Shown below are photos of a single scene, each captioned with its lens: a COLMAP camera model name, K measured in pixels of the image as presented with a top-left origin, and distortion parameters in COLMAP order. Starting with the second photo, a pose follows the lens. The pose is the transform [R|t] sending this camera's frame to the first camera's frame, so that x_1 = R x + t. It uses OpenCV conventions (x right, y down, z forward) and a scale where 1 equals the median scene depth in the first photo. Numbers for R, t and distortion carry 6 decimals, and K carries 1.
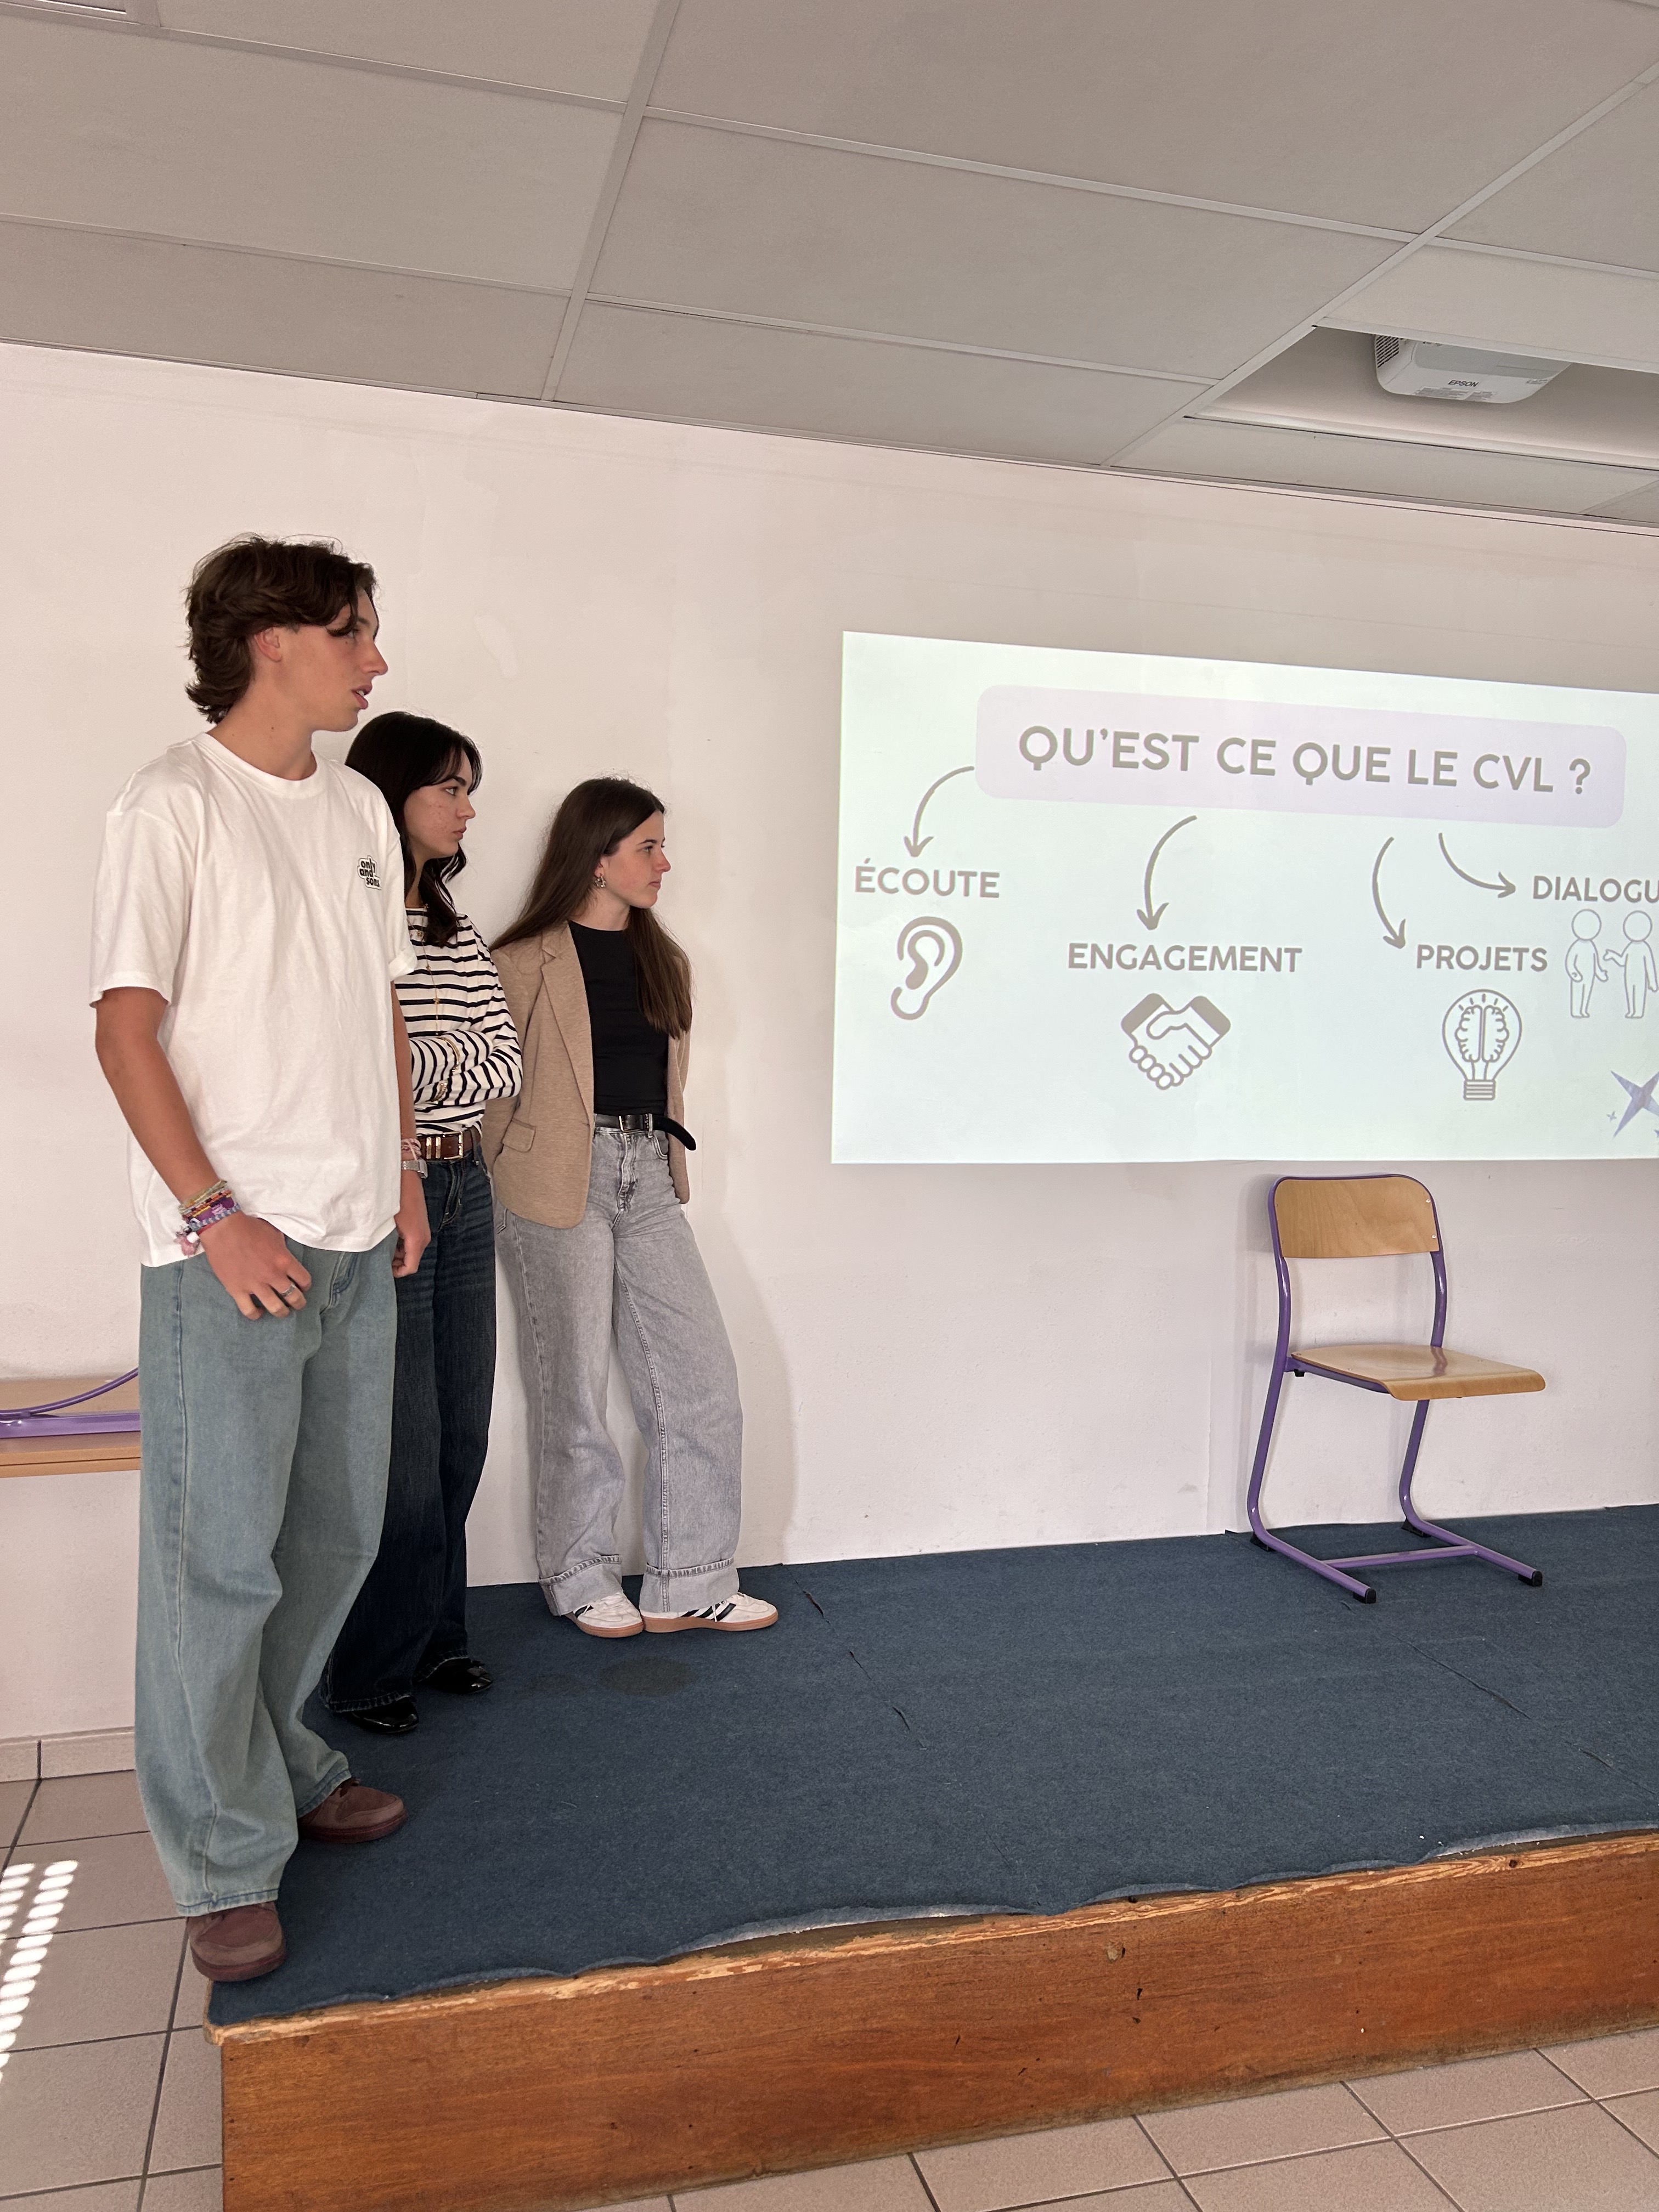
lens RADIAL K [[1694.8, 0, 824.6], [0, 1694.8, 1125.2], [0, 0, 1]] dist [0.026493, -0.008710]
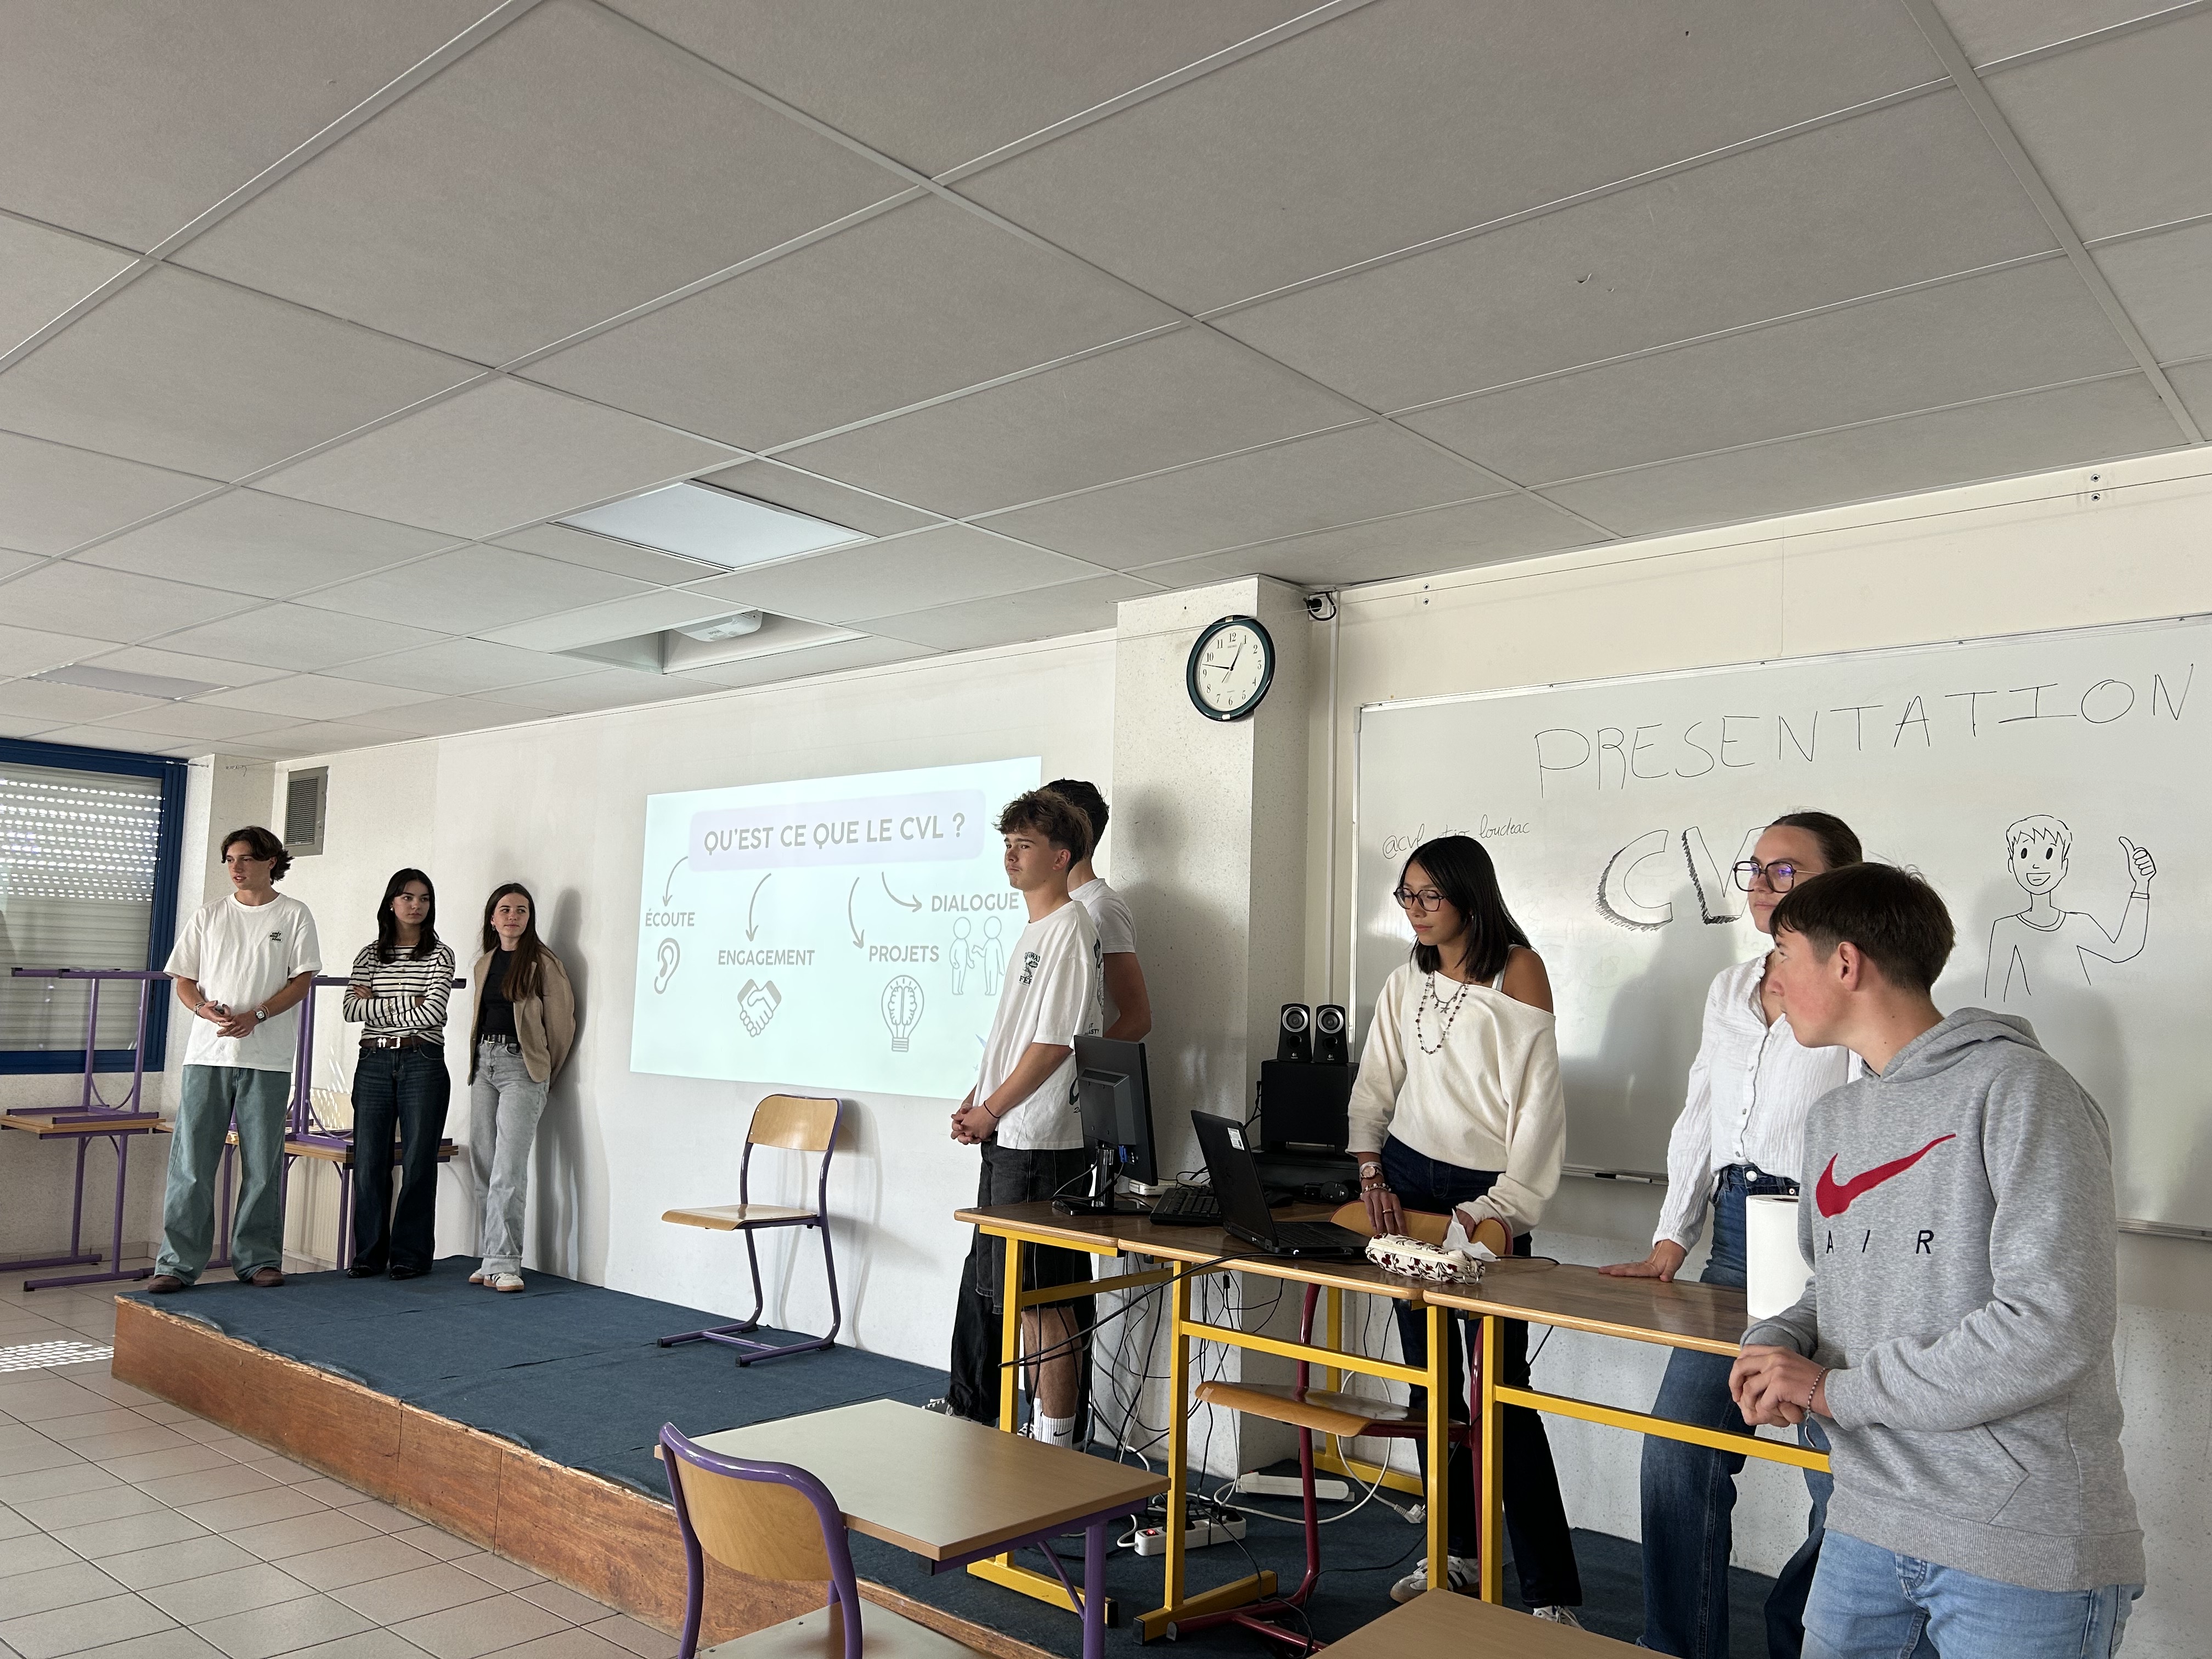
lens RADIAL K [[1694.8, 0, 1112.0], [0, 1694.8, 821.6], [0, 0, 1]] dist [0.026493, -0.008710]
pose [[0.561692, -0.088420, -0.822608, 1.785577], [-0.077799, 0.984222, -0.158914, 0.008577], [0.823680, 0.153259, 0.545951, 0.350714]]
